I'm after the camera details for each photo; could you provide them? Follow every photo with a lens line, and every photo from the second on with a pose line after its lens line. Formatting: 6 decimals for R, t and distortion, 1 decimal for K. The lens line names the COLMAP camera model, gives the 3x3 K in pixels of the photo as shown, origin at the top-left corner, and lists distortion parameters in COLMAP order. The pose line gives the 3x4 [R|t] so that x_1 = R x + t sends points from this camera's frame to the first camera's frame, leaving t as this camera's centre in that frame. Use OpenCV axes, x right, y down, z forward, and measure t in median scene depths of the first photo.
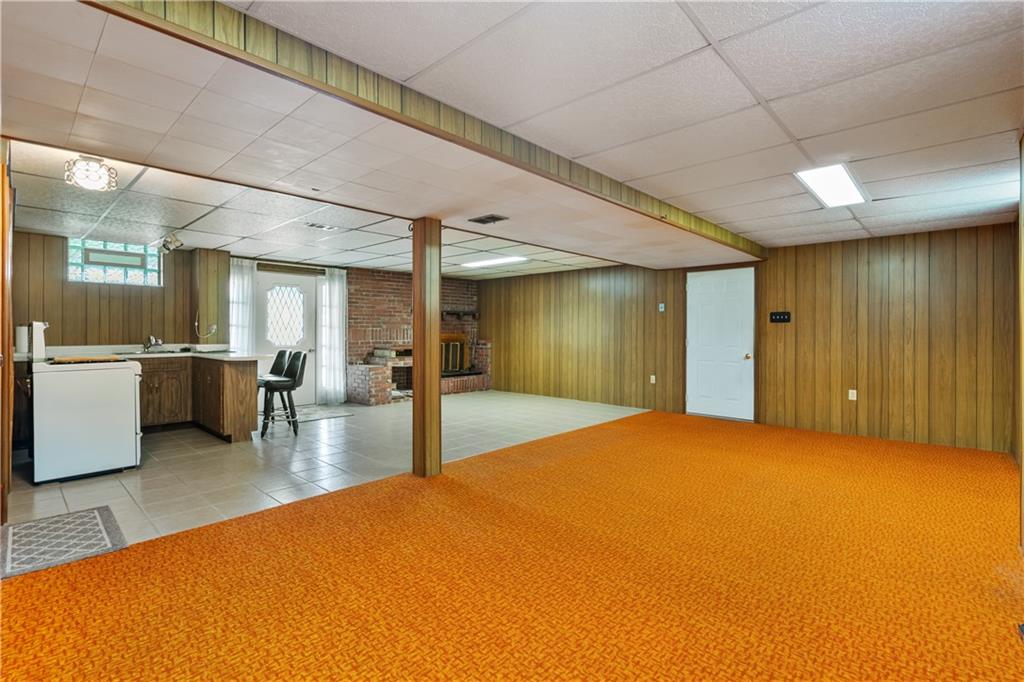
lens RADIAL K [[468.1, 0, 503.5], [0, 468.1, 341.4], [0, 0, 1]] dist [-0.002384, 0.000468]
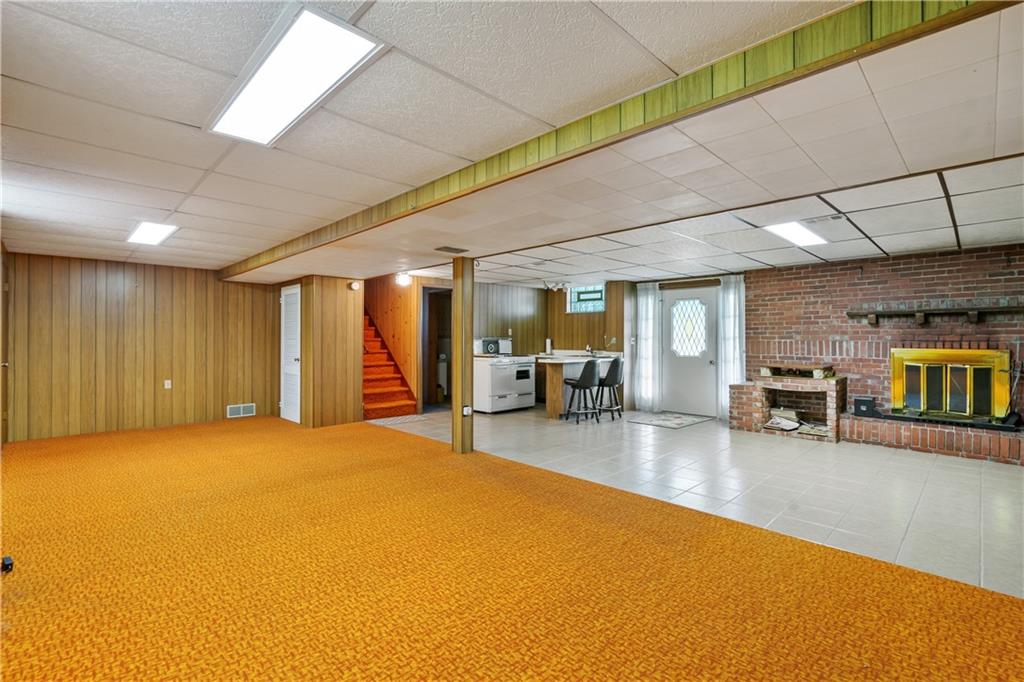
lens RADIAL K [[468.1, 0, 503.5], [0, 468.1, 341.4], [0, 0, 1]] dist [-0.002384, 0.000468]
pose [[-0.047383, -0.001940, -0.998875, 0.582840], [-0.030850, 0.999524, -0.000478, -0.010725], [0.998400, 0.030792, -0.047420, 0.597536]]
